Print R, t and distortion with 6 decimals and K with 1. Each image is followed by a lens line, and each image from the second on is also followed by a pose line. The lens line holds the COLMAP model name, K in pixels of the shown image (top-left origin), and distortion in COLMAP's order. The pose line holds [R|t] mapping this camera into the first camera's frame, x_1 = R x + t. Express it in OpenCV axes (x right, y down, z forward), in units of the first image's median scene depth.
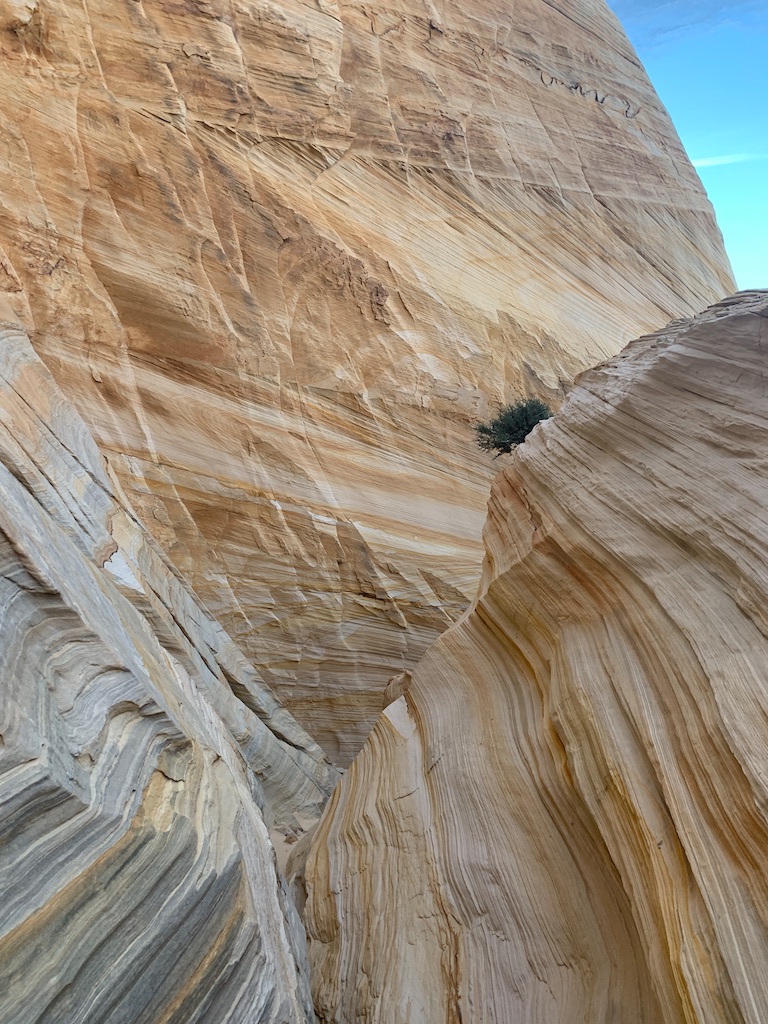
lens RADIAL K [[782.3, 0, 382.7], [0, 782.3, 508.3], [0, 0, 1]] dist [0.039666, -0.050075]
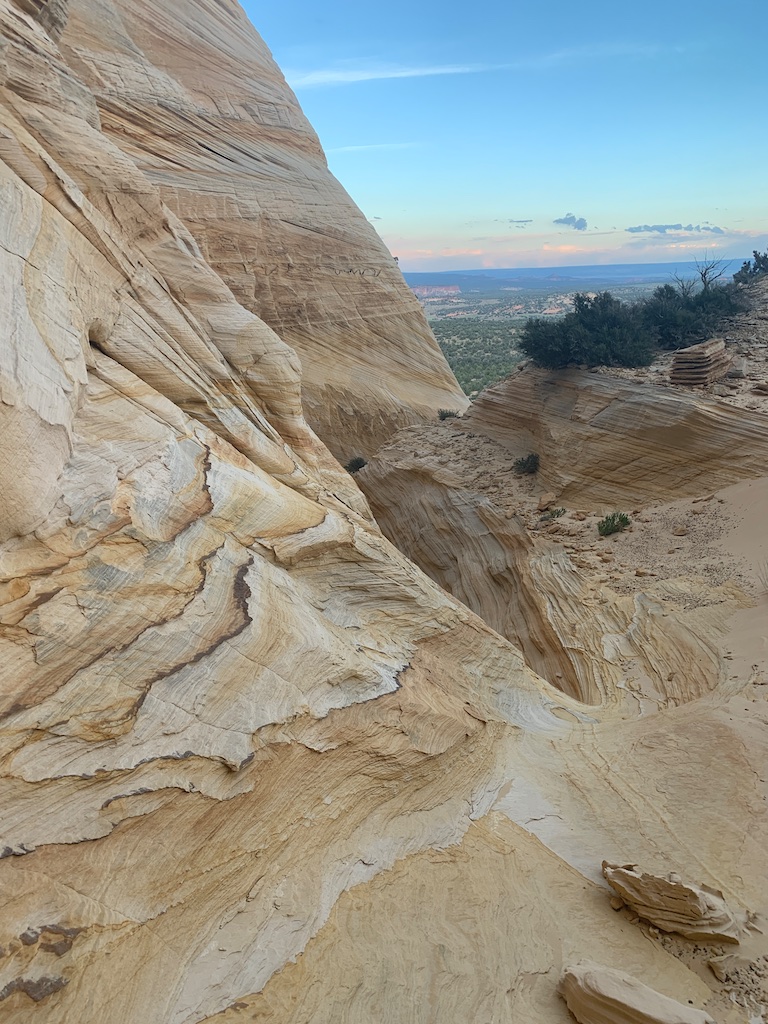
lens RADIAL K [[782.3, 0, 389.7], [0, 782.3, 505.1], [0, 0, 1]] dist [0.039666, -0.050075]
pose [[0.953244, -0.099108, 0.285489, -0.337168], [0.070924, 0.991678, 0.107447, -0.143283], [-0.293762, -0.082175, 0.952340, -1.150592]]
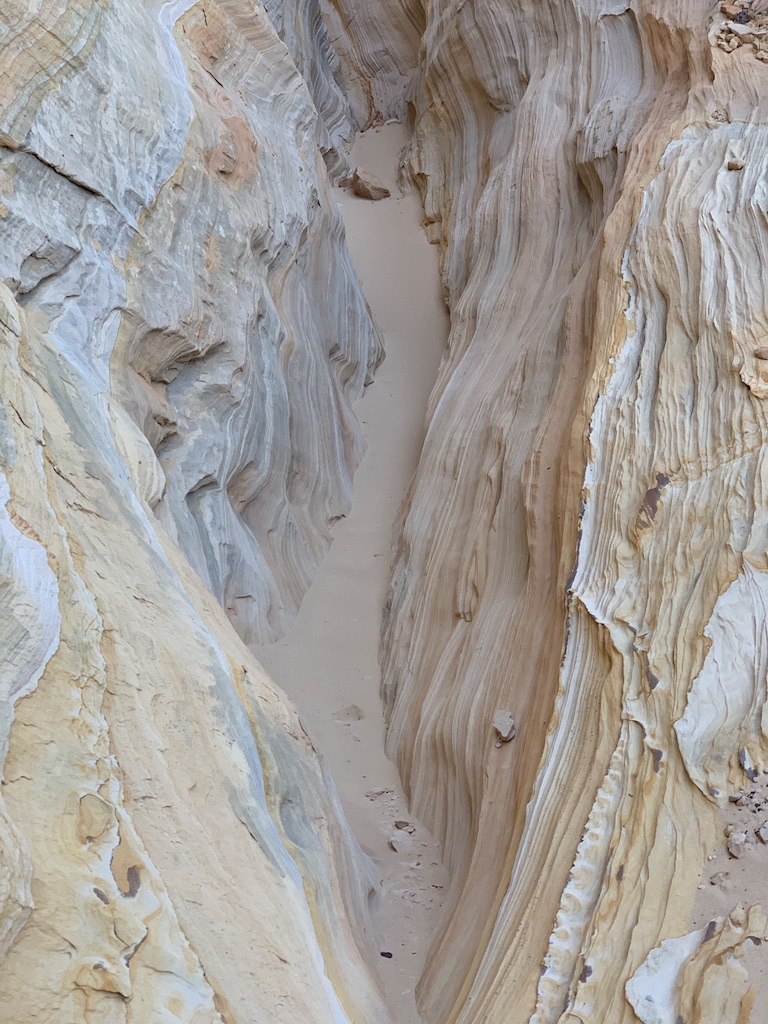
lens RADIAL K [[1540.2, 0, 413.4], [0, 1540.2, 538.4], [0, 0, 1]] dist [0.016097, 0.000000]
pose [[0.987882, -0.084381, 0.130265, -0.116538], [0.011324, 0.876250, 0.481723, -0.105300], [-0.154793, -0.474410, 0.866587, -0.863536]]
